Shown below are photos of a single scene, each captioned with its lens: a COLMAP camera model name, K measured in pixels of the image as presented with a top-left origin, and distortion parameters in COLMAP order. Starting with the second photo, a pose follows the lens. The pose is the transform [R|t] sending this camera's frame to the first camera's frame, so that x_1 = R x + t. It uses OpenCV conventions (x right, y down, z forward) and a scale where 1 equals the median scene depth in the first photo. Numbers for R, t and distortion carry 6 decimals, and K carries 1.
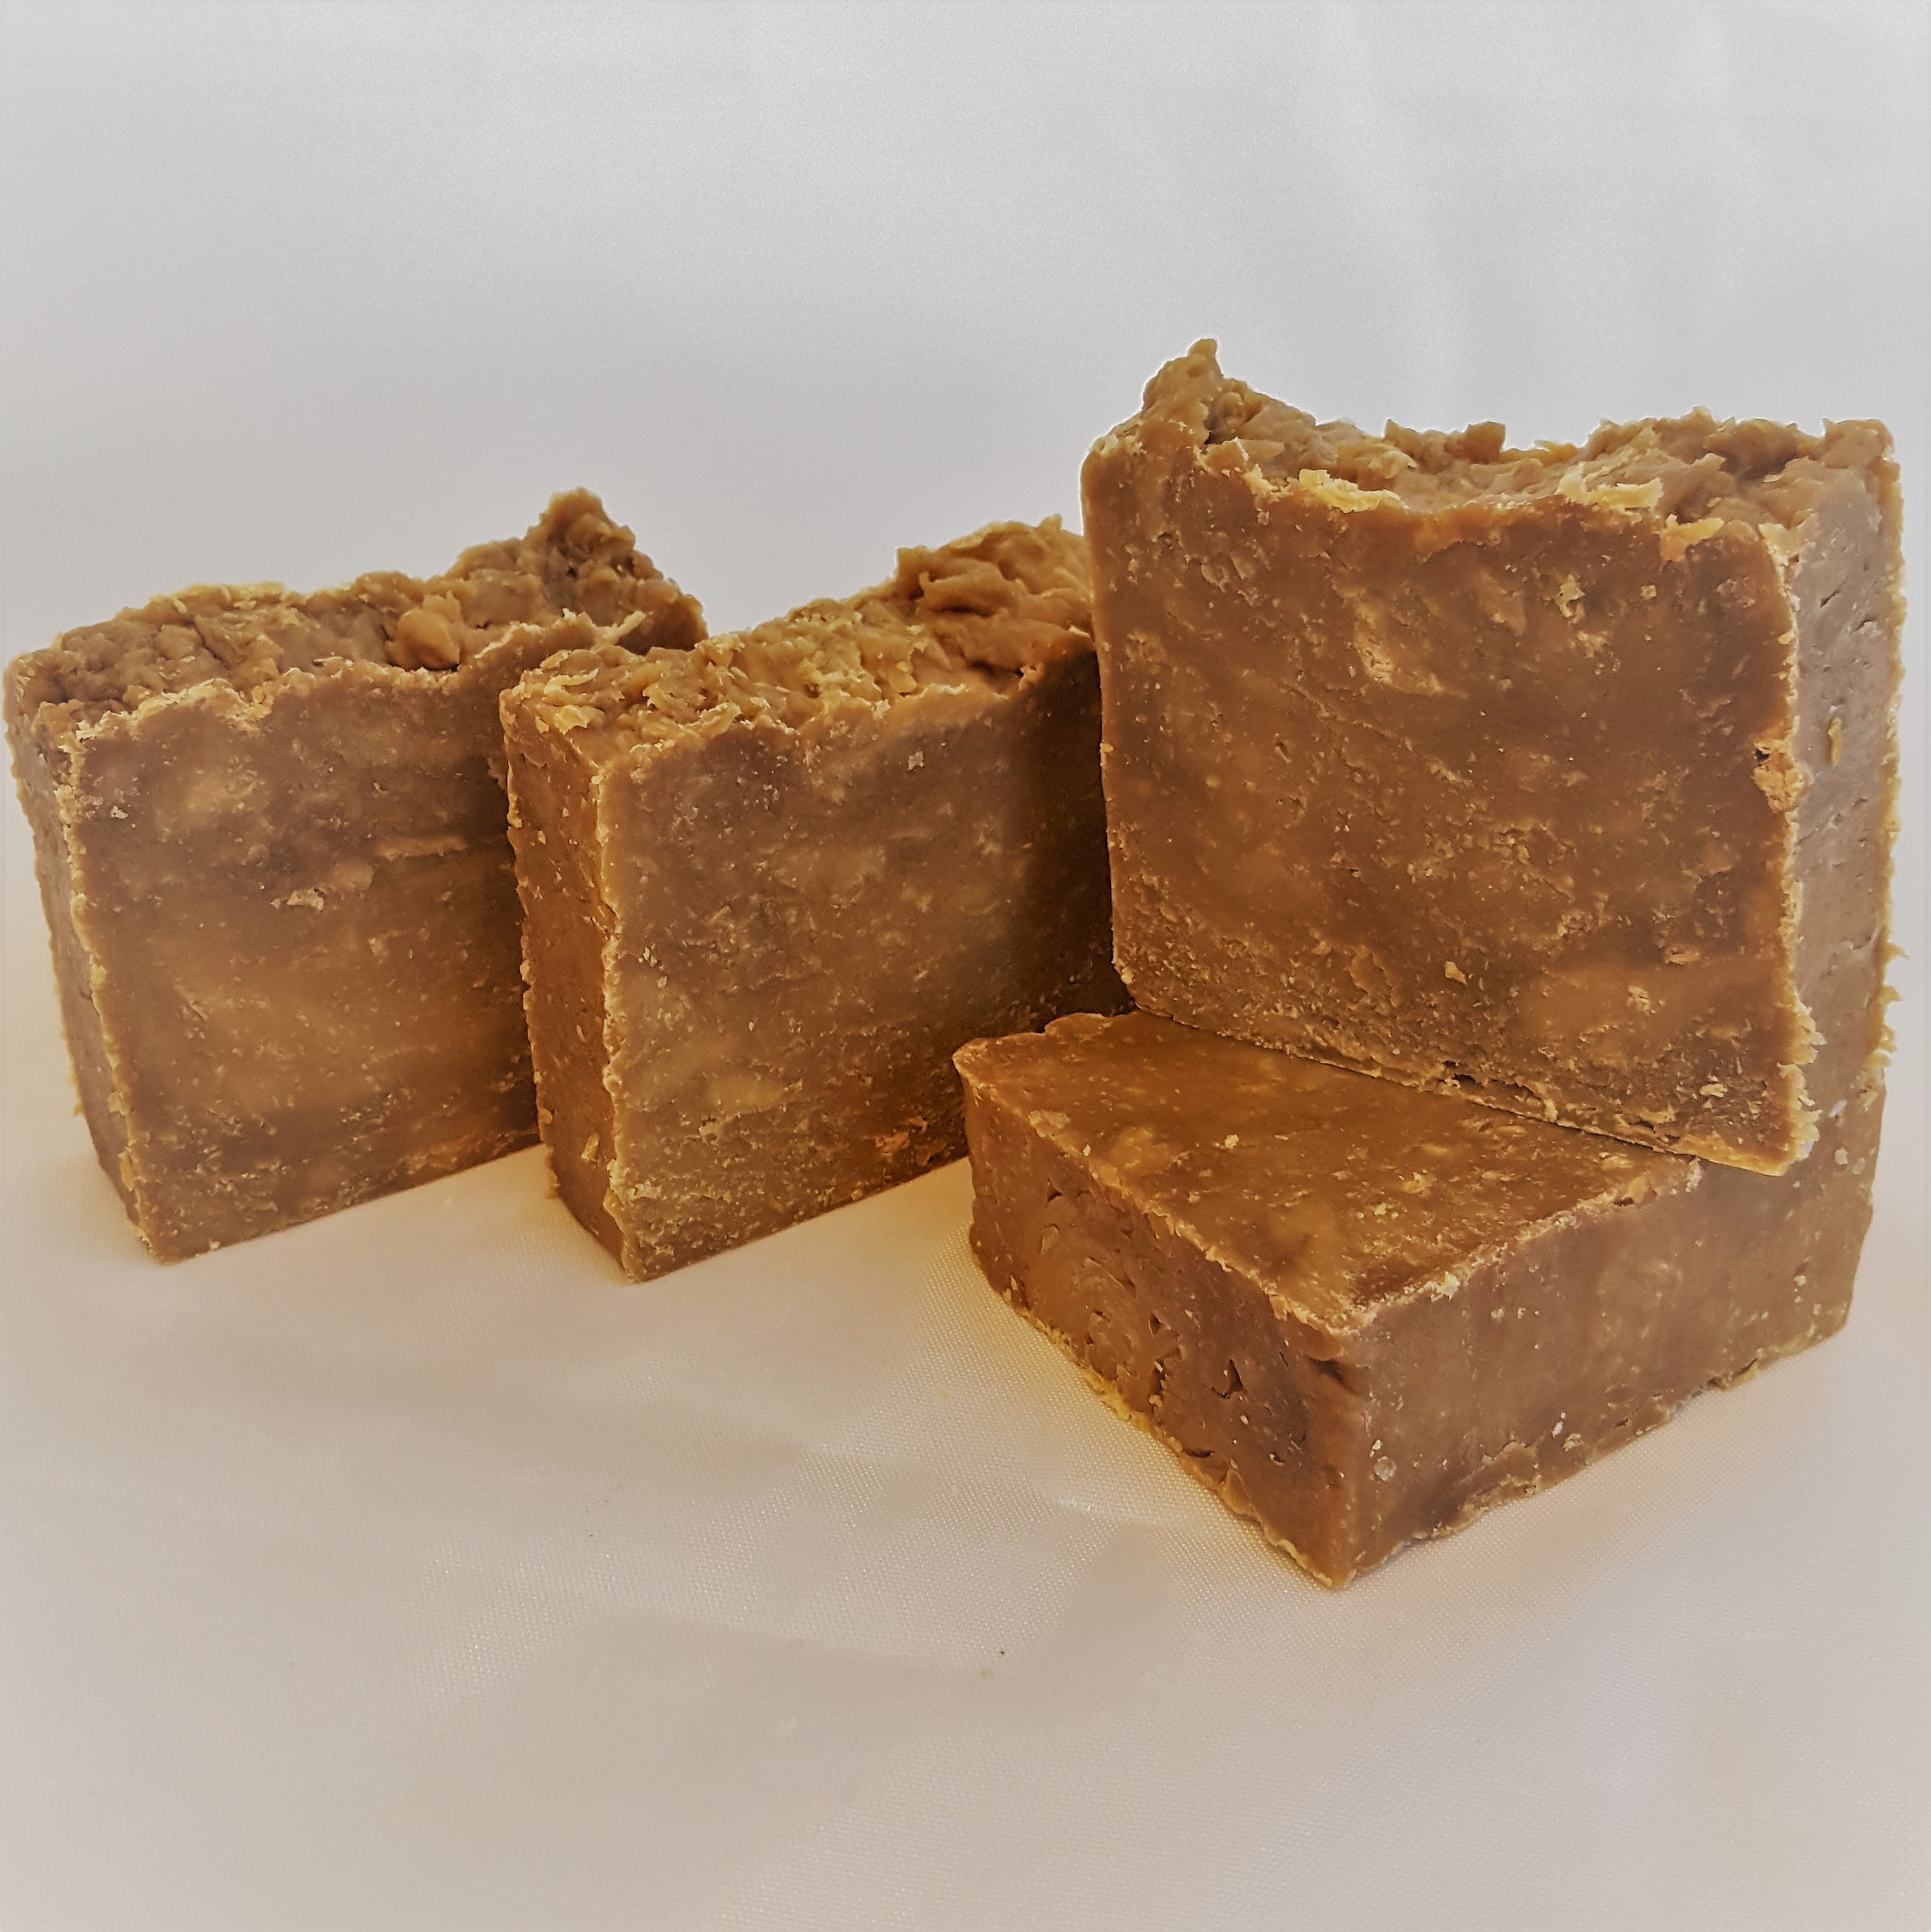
lens RADIAL K [[2539.0, 0, 965.5], [0, 2539.0, 966.0], [0, 0, 1]] dist [0.136862, -0.258567]
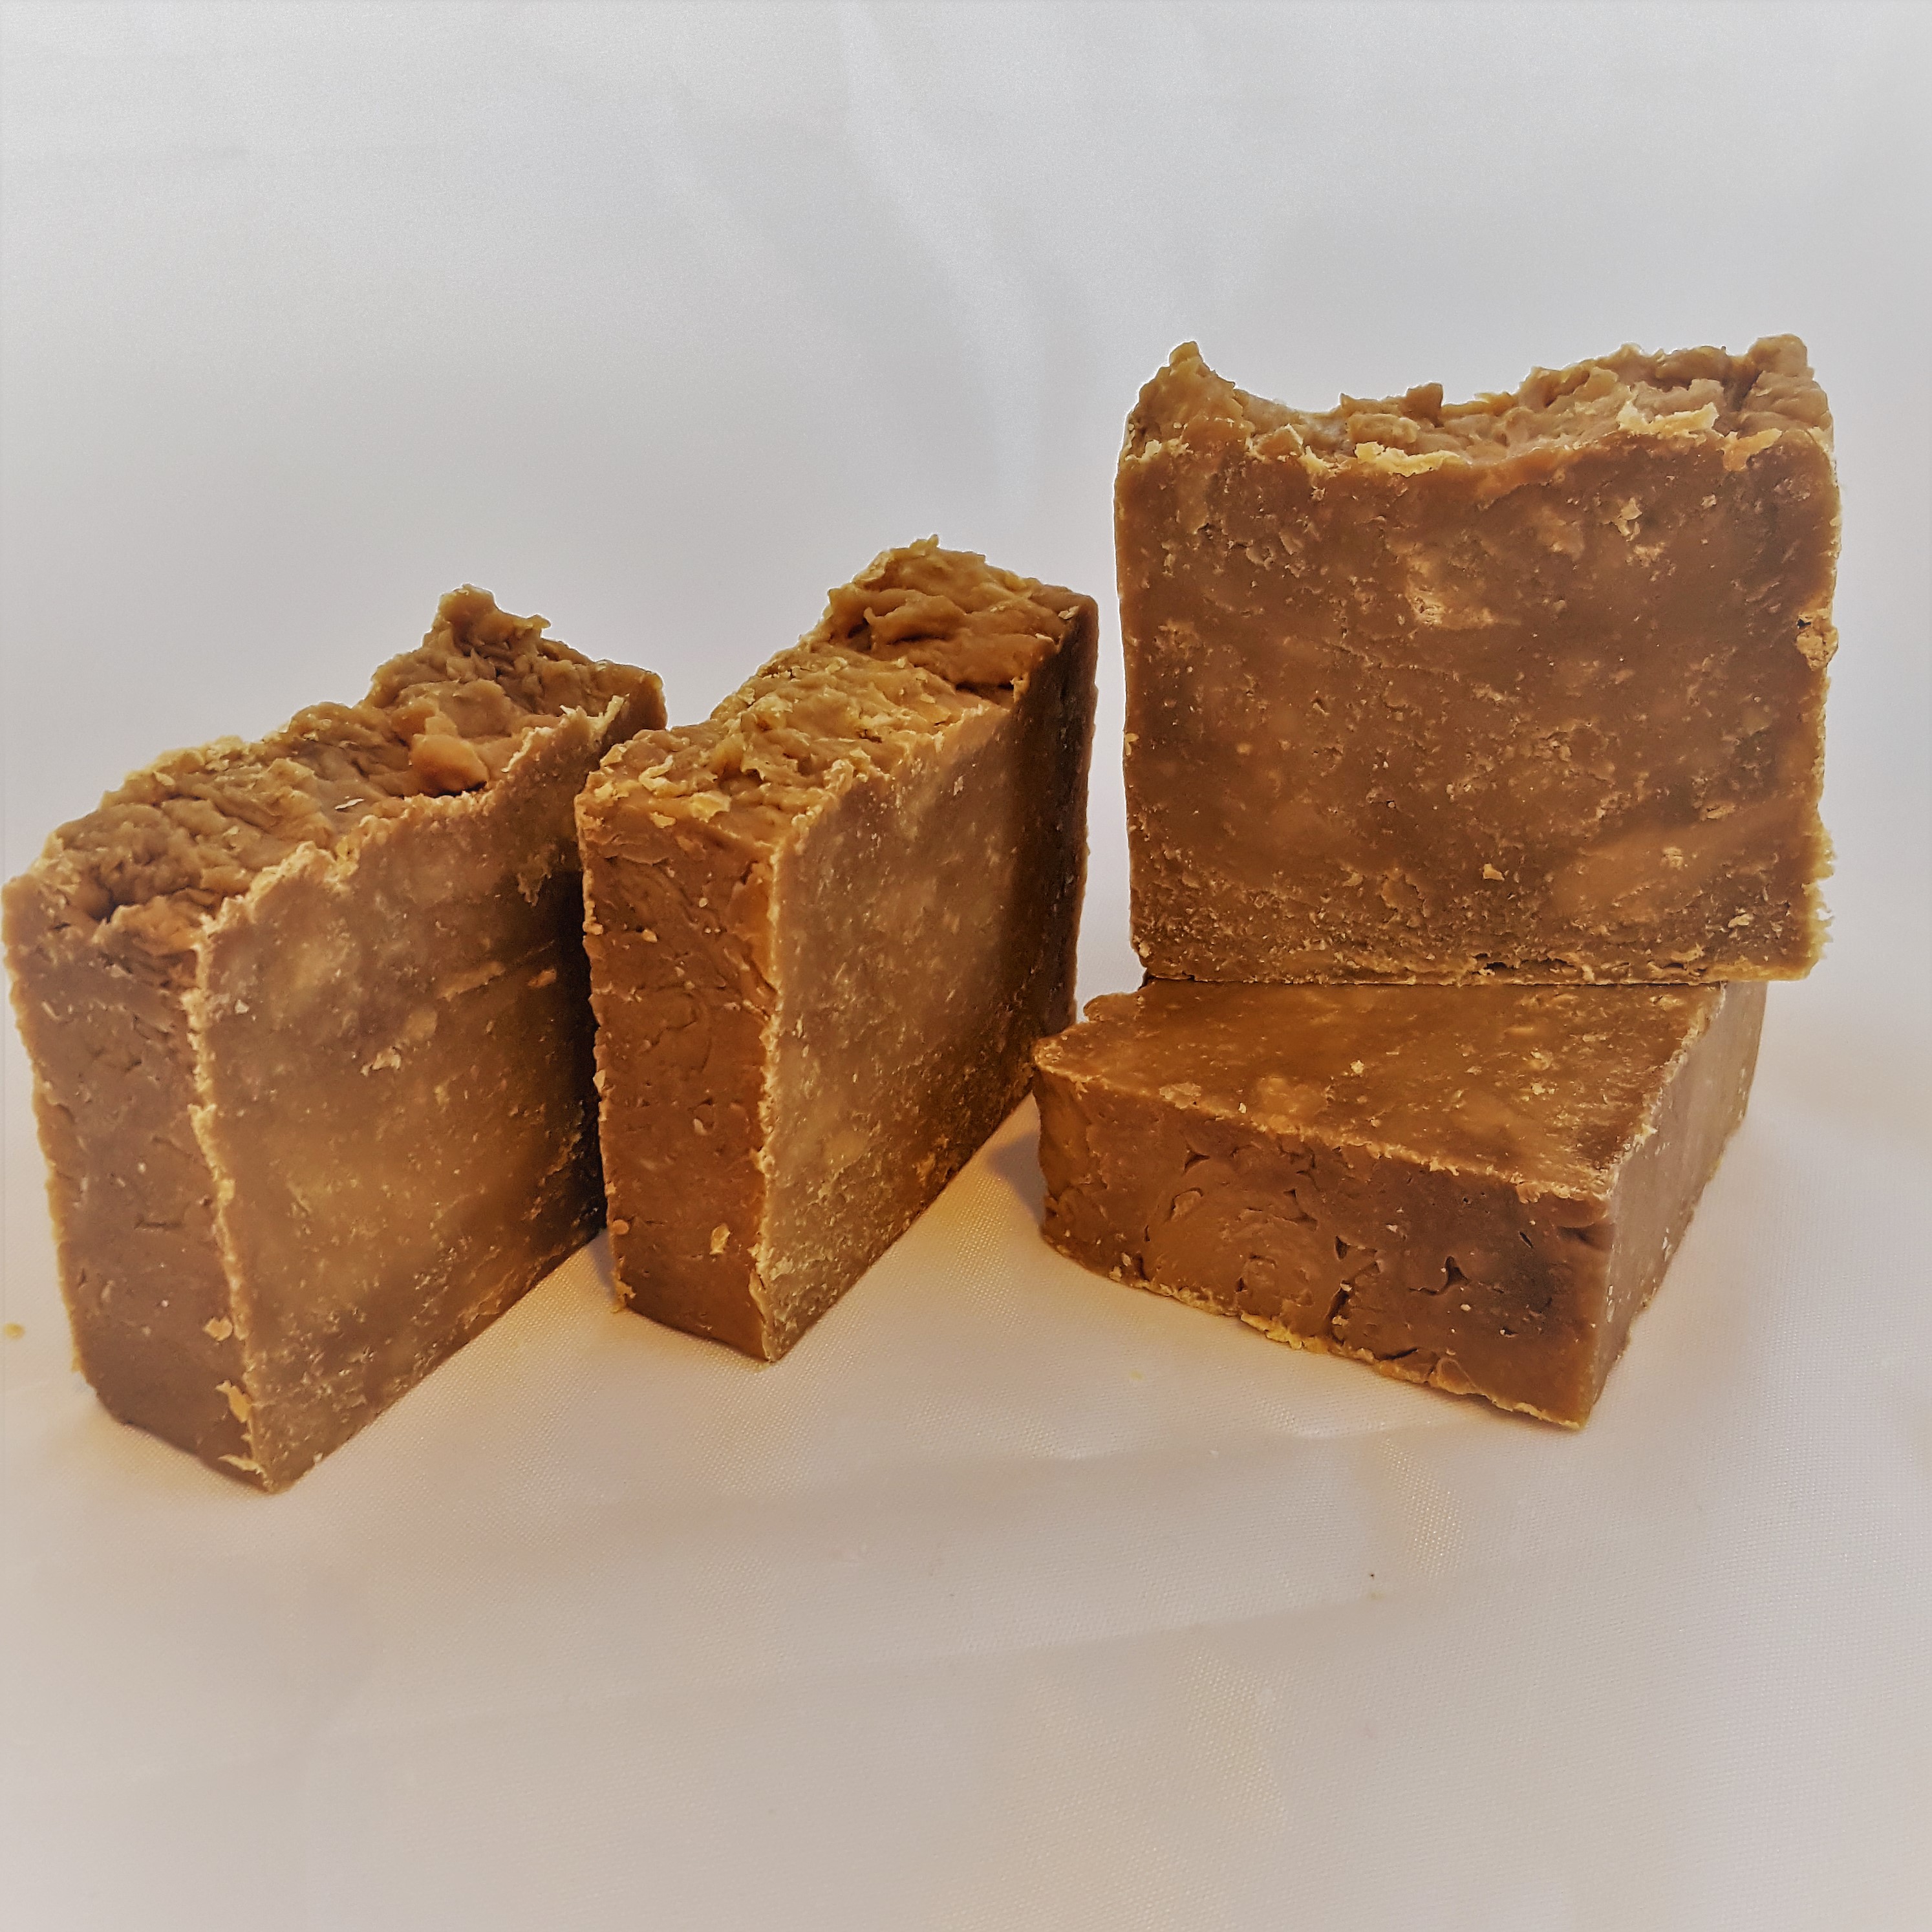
lens RADIAL K [[2539.3, 0, 825.6], [0, 2539.3, 962.6], [0, 0, 1]] dist [0.136862, -0.258567]
pose [[0.890560, -0.217810, 0.399327, -0.507870], [0.221340, 0.974460, 0.037889, -0.064107], [-0.397381, 0.054645, 0.916025, 0.090314]]
